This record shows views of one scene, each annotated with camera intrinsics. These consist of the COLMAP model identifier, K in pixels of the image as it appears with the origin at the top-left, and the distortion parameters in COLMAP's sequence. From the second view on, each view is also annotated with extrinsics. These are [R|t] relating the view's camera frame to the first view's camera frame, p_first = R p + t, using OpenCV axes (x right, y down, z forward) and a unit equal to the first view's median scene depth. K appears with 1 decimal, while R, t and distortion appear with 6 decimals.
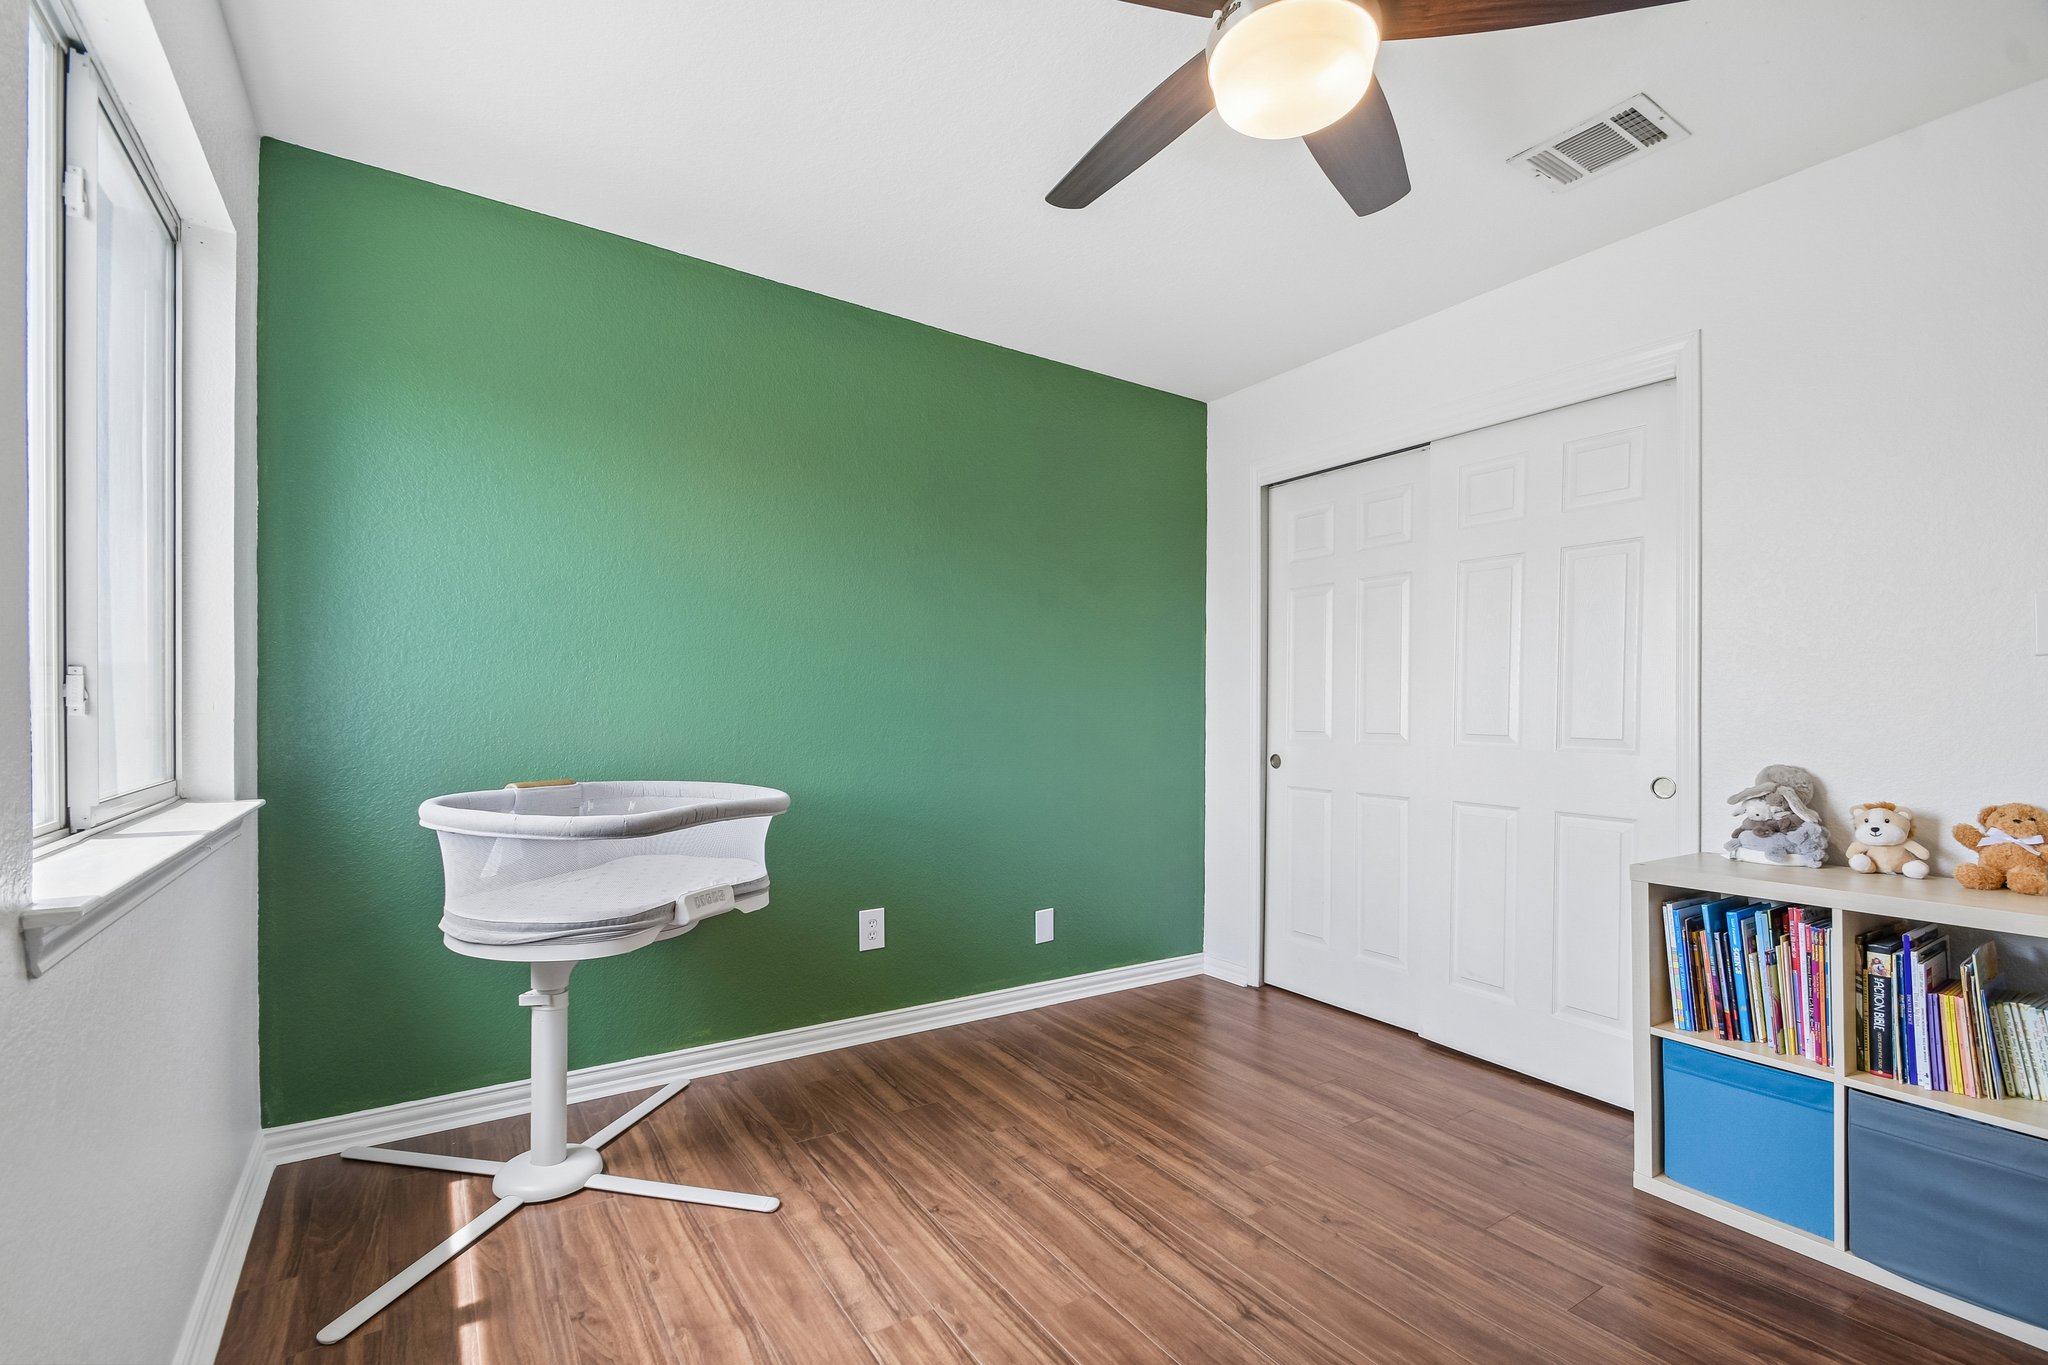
lens RADIAL K [[900.5, 0, 1019.7], [0, 900.5, 720.0], [0, 0, 1]] dist [0.015090, -0.014471]
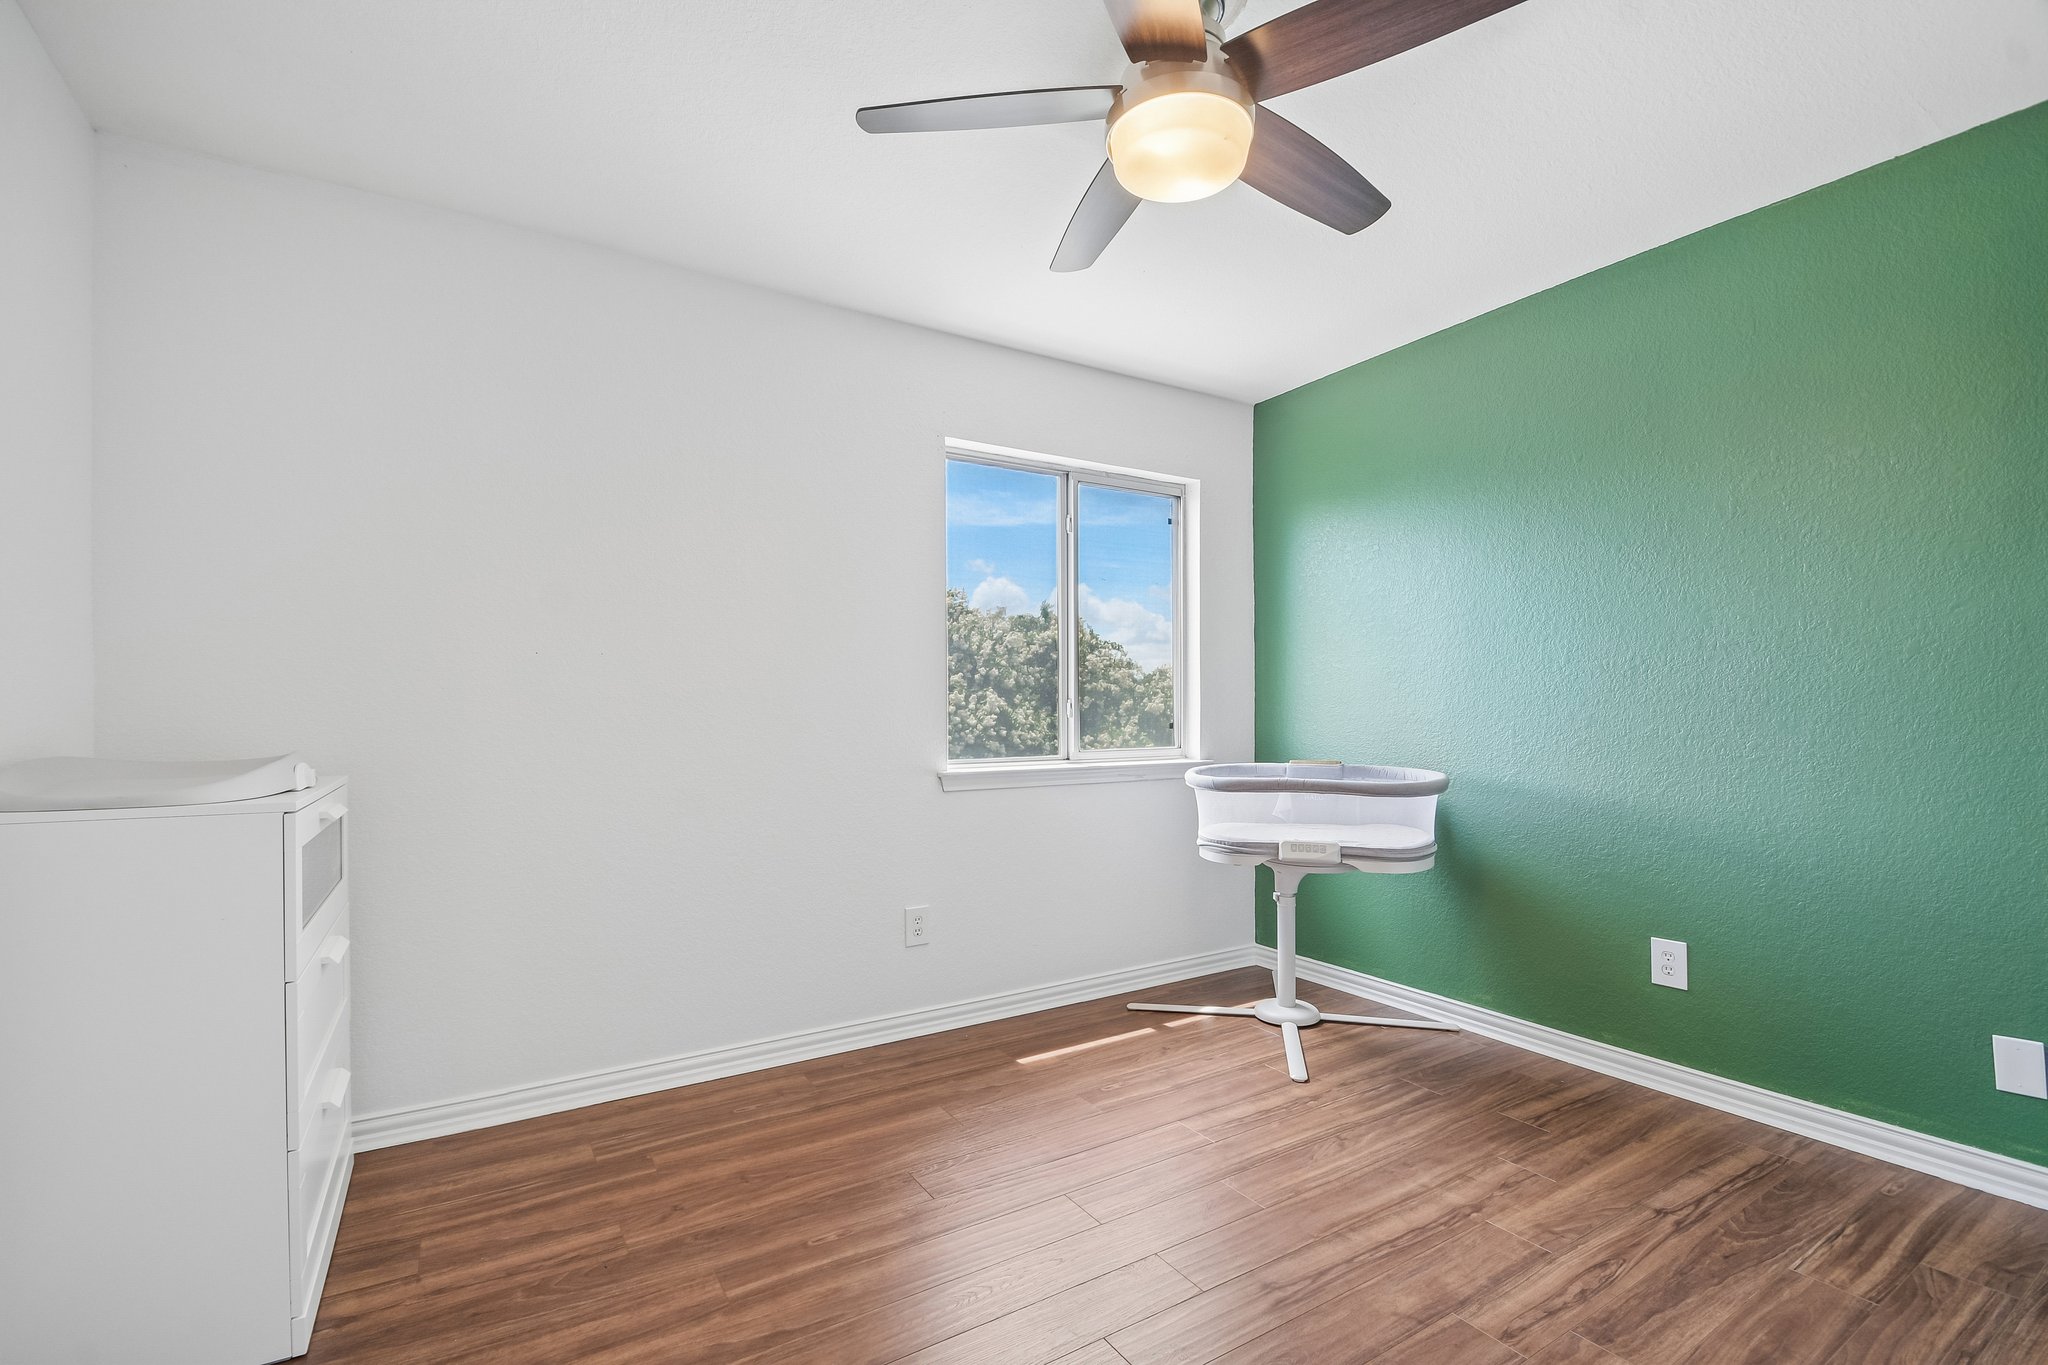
lens RADIAL K [[900.5, 0, 1019.7], [0, 900.5, 720.0], [0, 0, 1]] dist [0.015090, -0.014471]
pose [[-0.030121, -0.002482, -0.999543, 0.943166], [0.000066, 0.999997, -0.002485, 0.003333], [0.999546, -0.000141, -0.030121, 0.537019]]
